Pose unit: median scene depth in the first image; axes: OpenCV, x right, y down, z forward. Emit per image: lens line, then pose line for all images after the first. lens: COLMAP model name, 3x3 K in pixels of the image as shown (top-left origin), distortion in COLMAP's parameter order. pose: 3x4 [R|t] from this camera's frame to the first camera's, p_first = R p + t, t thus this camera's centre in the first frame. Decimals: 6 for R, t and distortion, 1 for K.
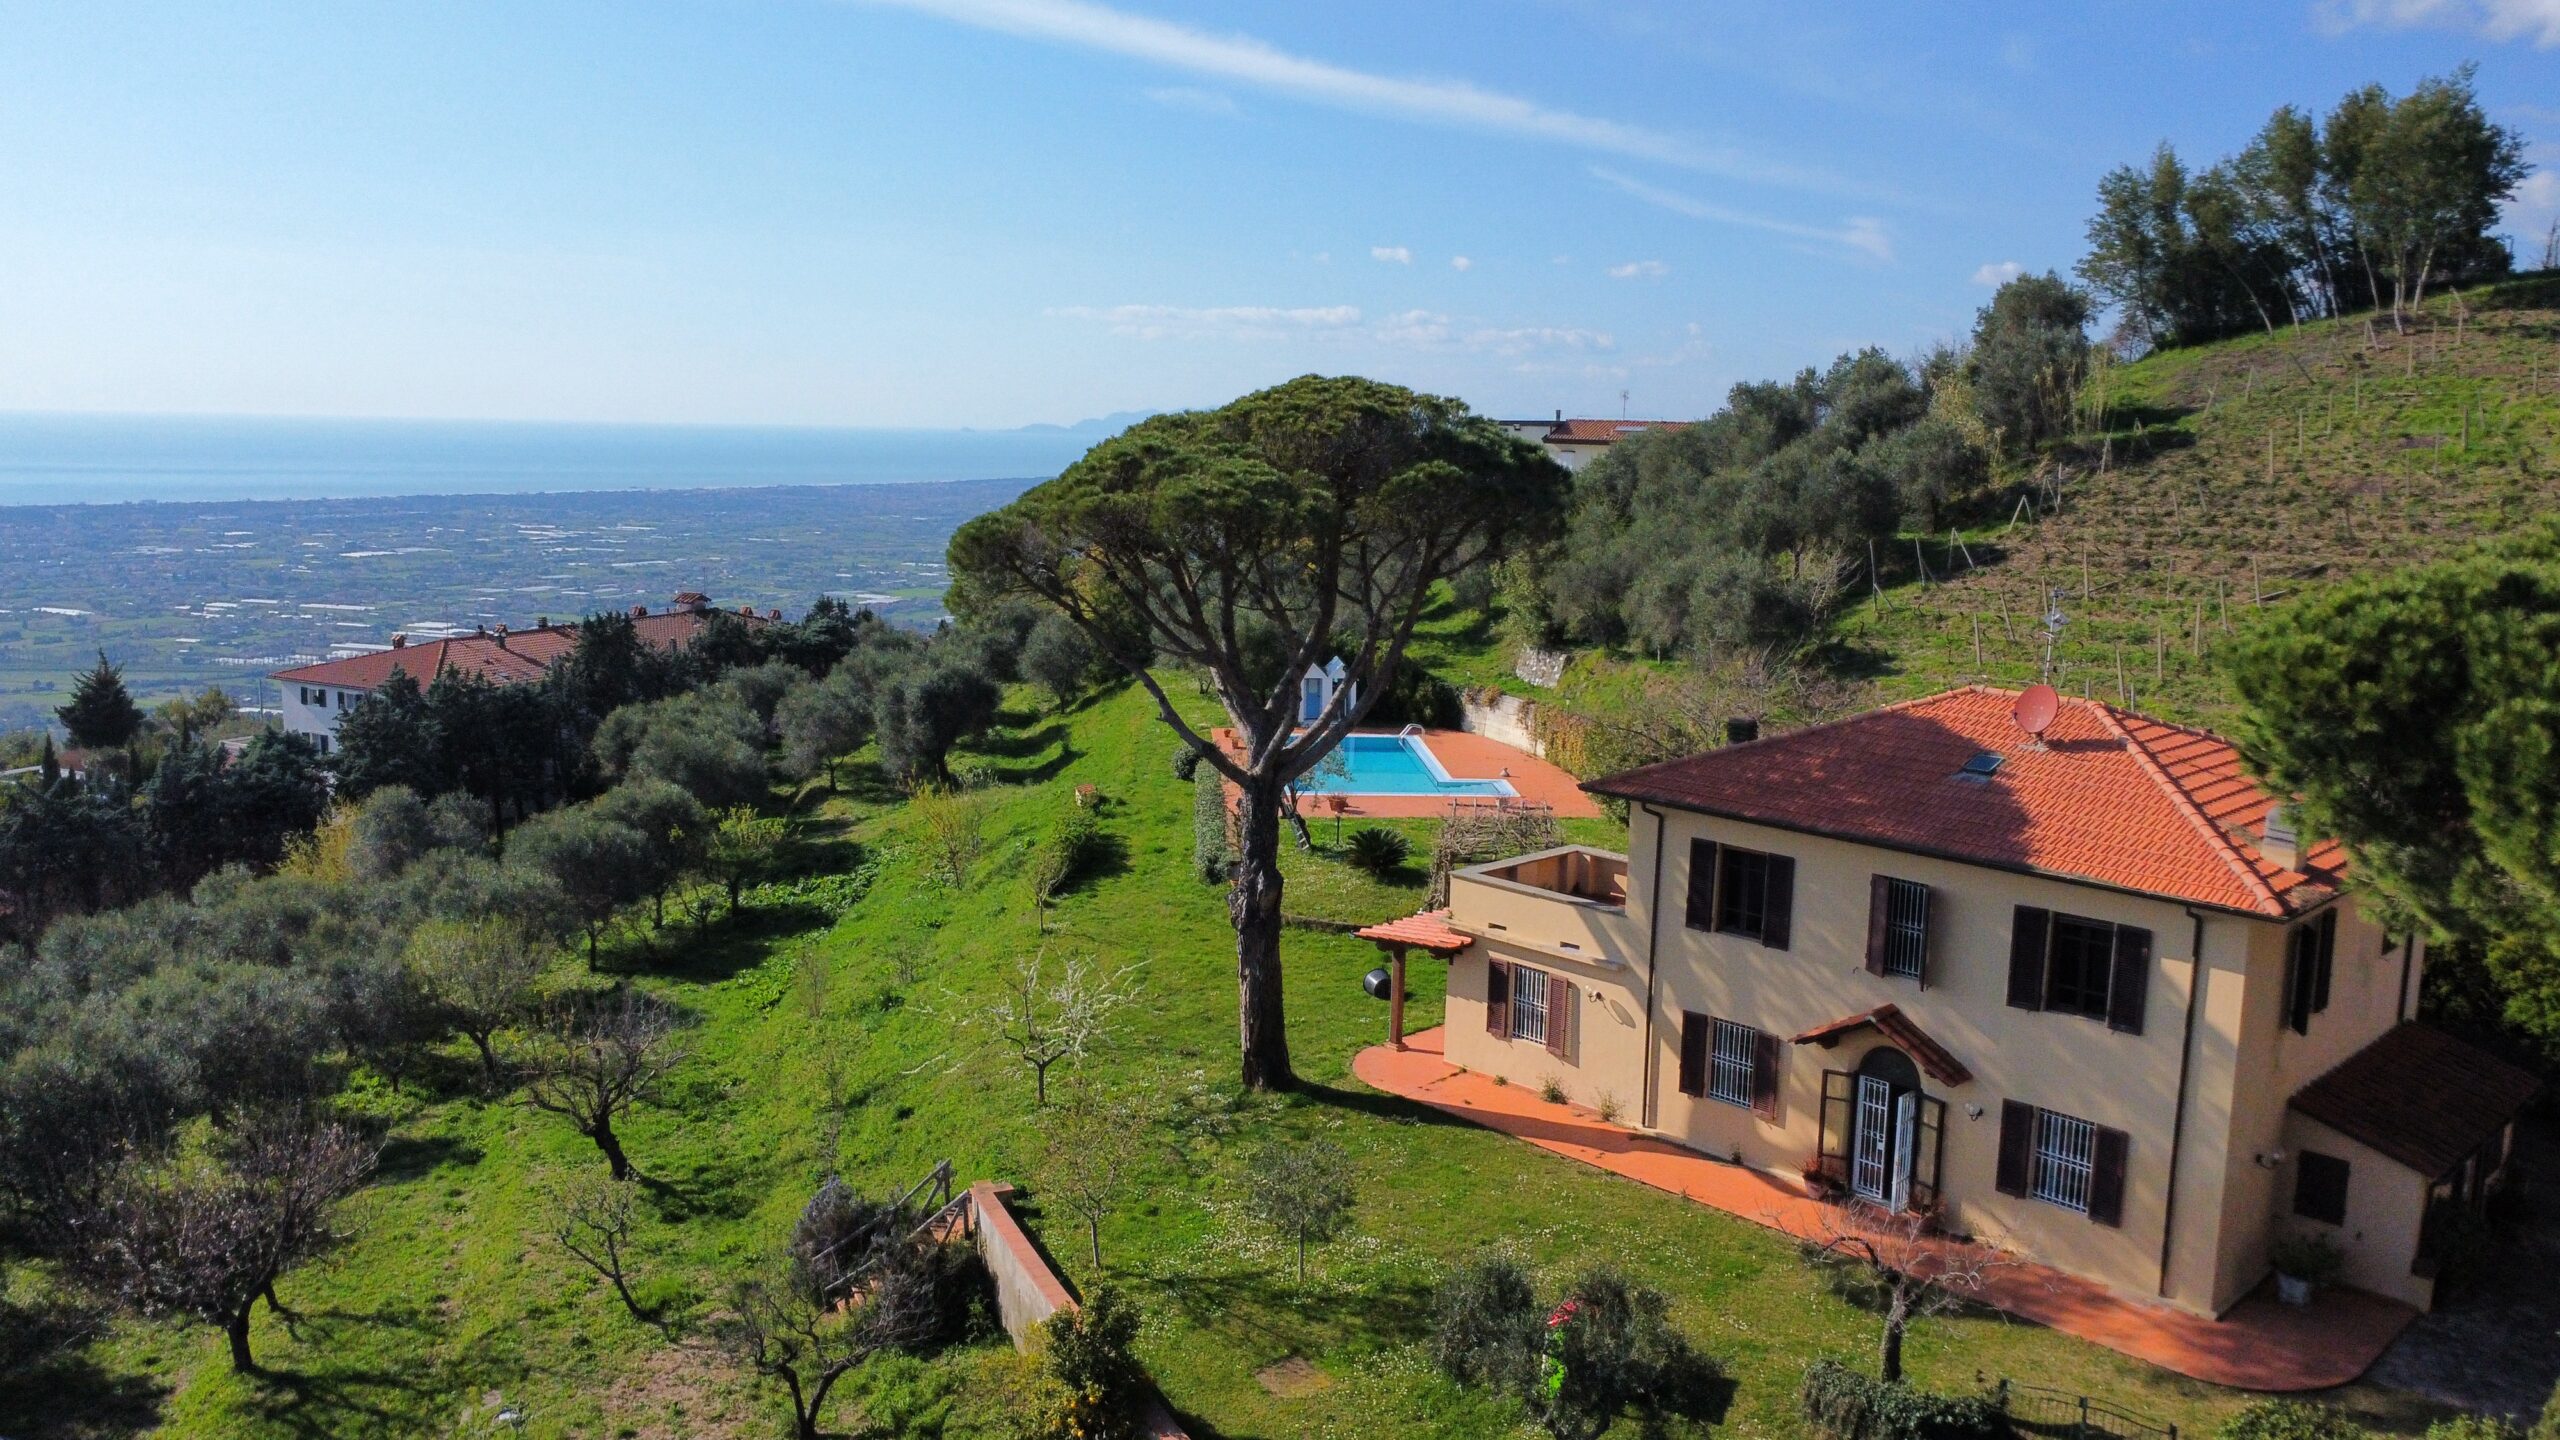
lens RADIAL K [[1907.1, 0, 1280.0], [0, 1907.1, 720.0], [0, 0, 1]] dist [0.002045, -0.000987]
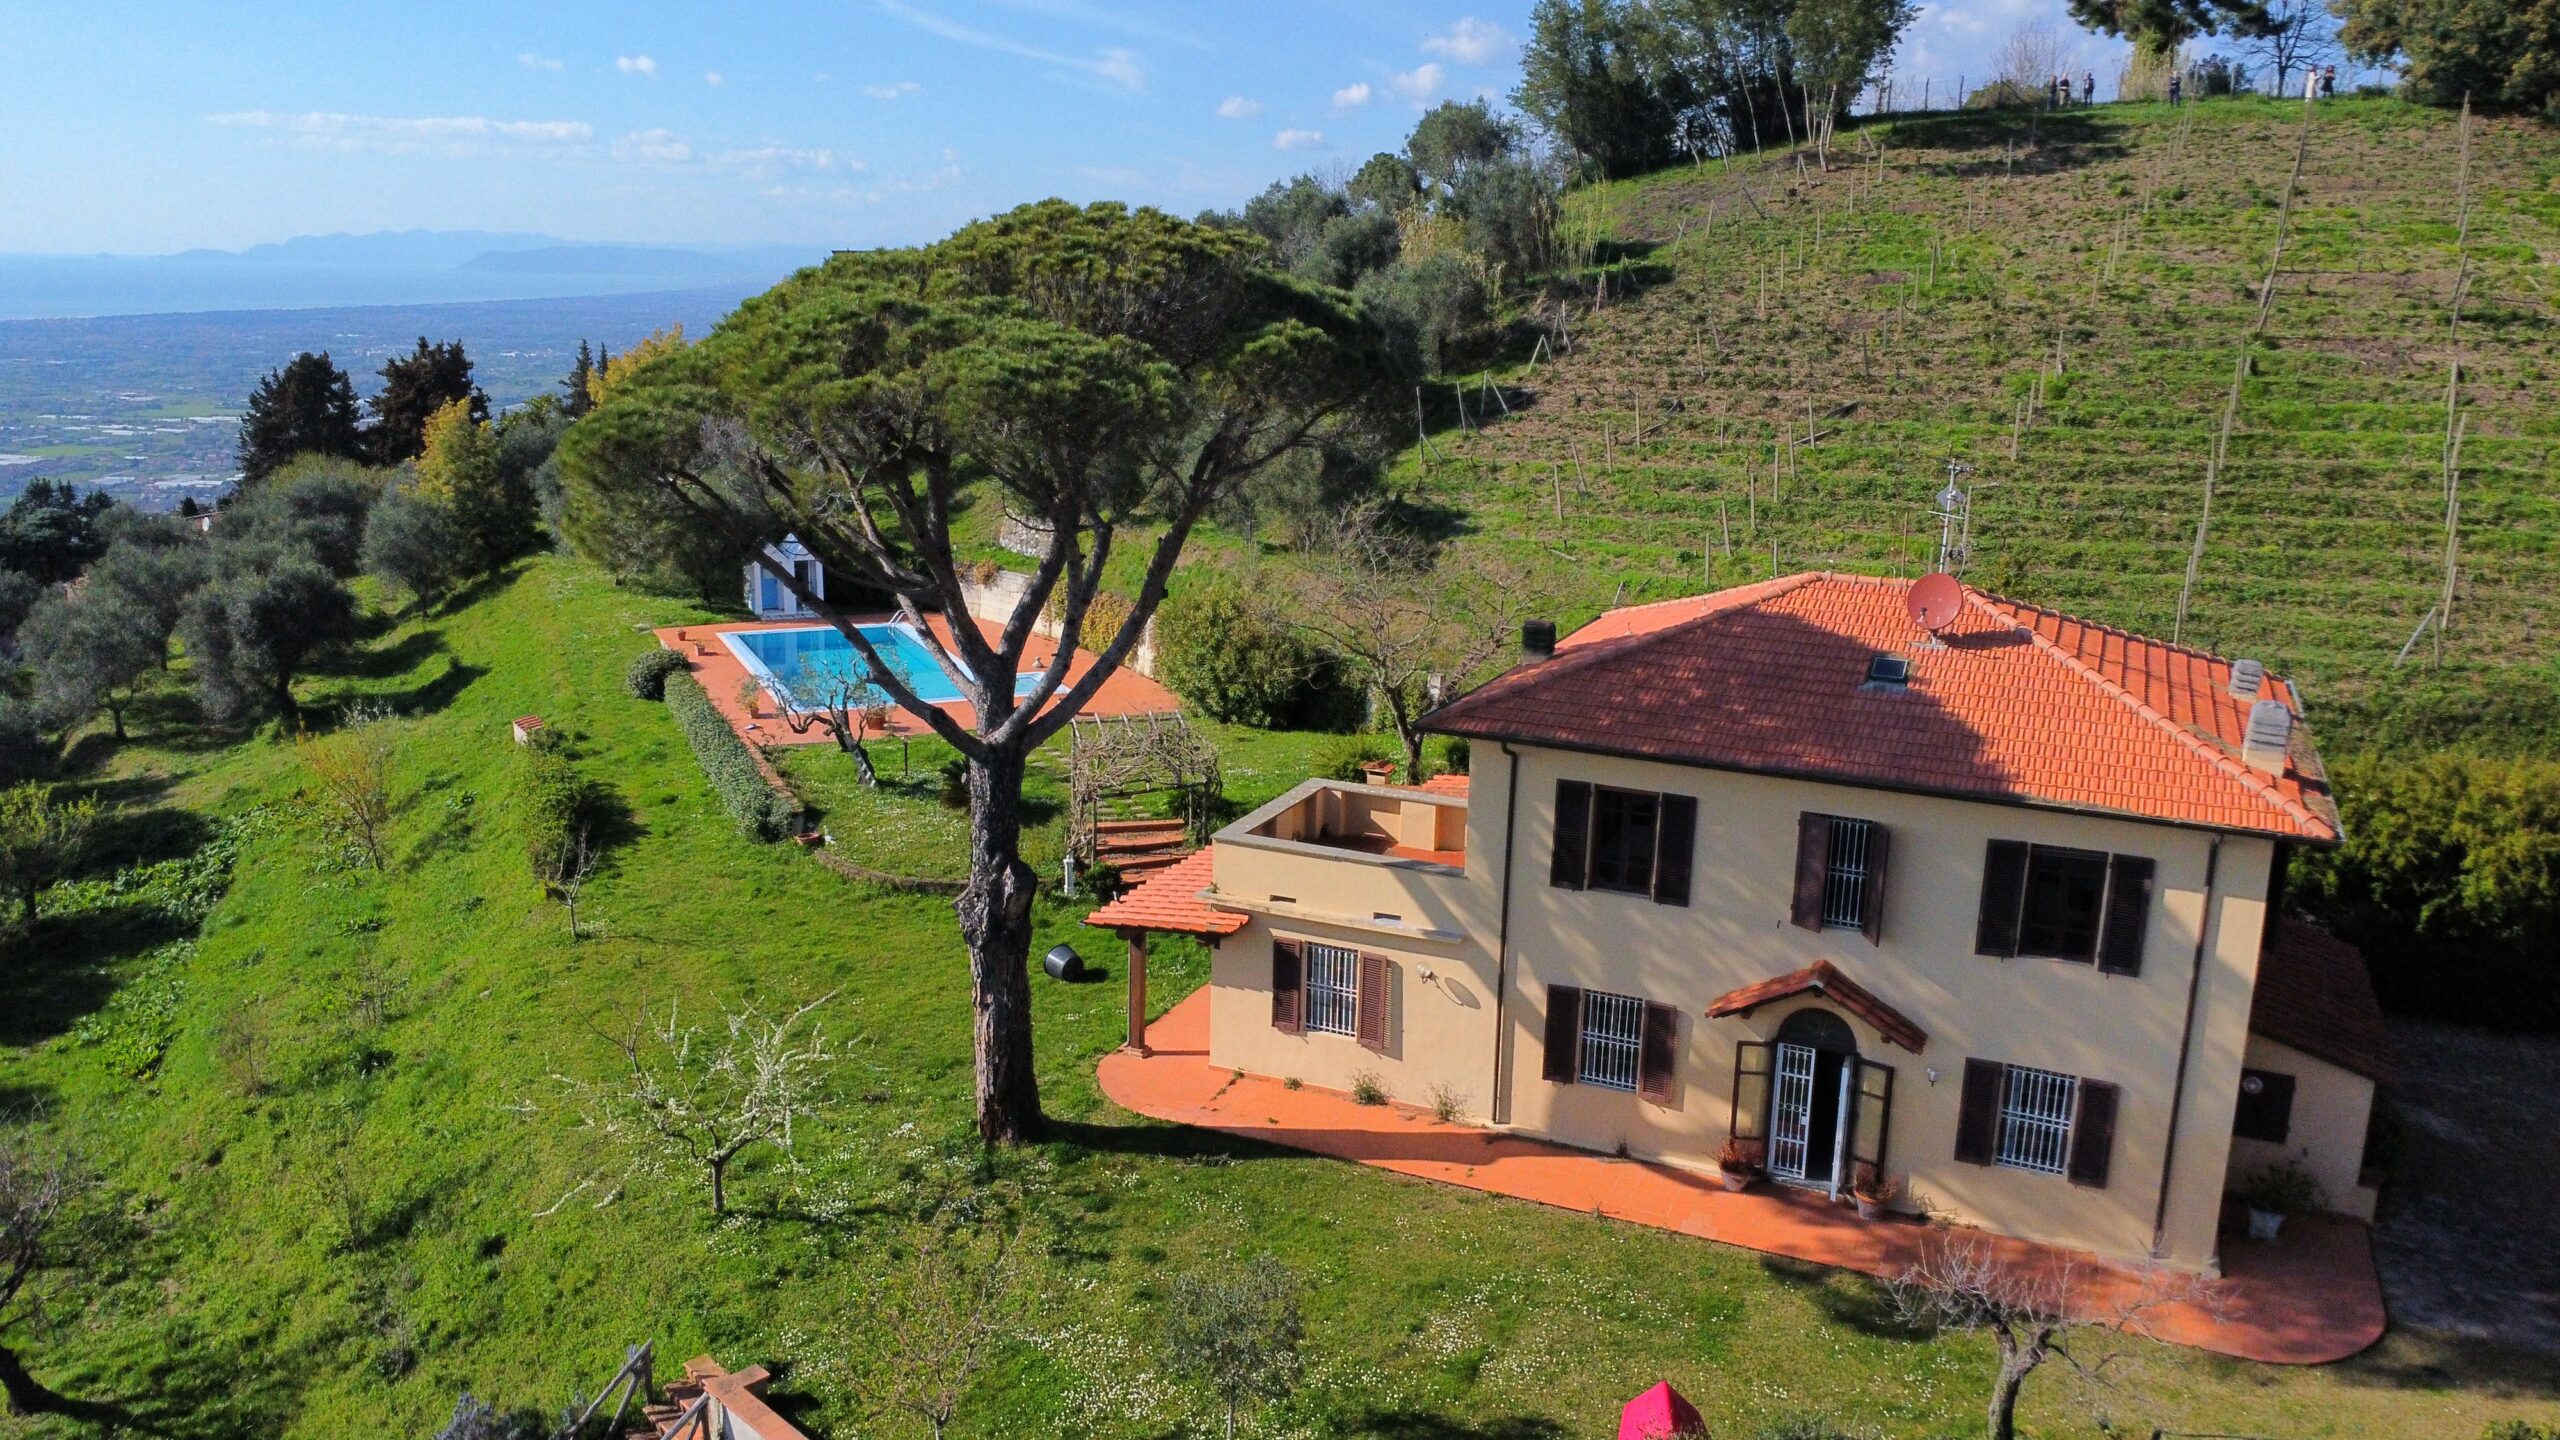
lens RADIAL K [[1907.1, 0, 1280.0], [0, 1907.1, 720.0], [0, 0, 1]] dist [0.002045, -0.000987]
pose [[0.929708, -0.085741, 0.358179, -0.168919], [0.054352, 0.993817, 0.096820, -0.044989], [-0.364266, -0.070546, 0.928619, 0.253897]]
